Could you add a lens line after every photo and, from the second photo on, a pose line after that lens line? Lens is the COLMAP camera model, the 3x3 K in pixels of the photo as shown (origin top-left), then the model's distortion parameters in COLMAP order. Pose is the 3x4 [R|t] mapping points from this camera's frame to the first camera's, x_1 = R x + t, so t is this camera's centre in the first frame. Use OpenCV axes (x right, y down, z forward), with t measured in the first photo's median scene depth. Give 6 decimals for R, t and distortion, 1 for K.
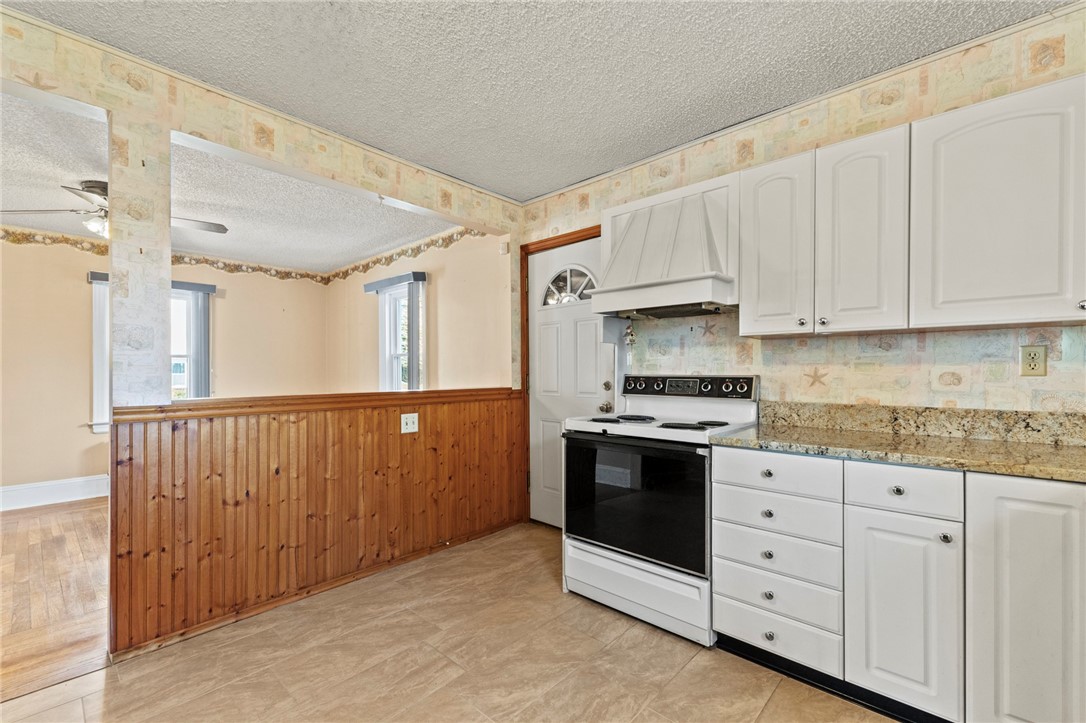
lens RADIAL K [[464.6, 0, 541.7], [0, 464.6, 370.1], [0, 0, 1]] dist [0.013748, 0.000472]
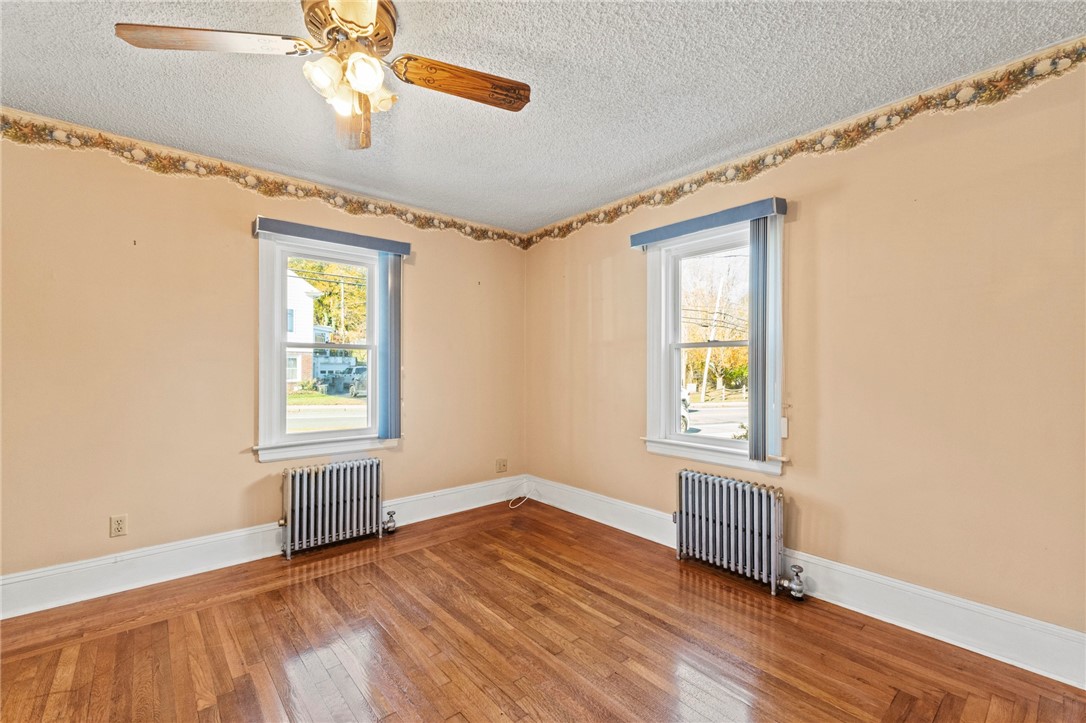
lens RADIAL K [[464.6, 0, 542.6], [0, 464.6, 366.0], [0, 0, 1]] dist [0.013748, 0.000472]
pose [[0.992572, 0.005332, -0.121545, -0.807696], [-0.004792, 0.999977, 0.004740, -0.012370], [0.121568, -0.004122, 0.992575, 0.667516]]
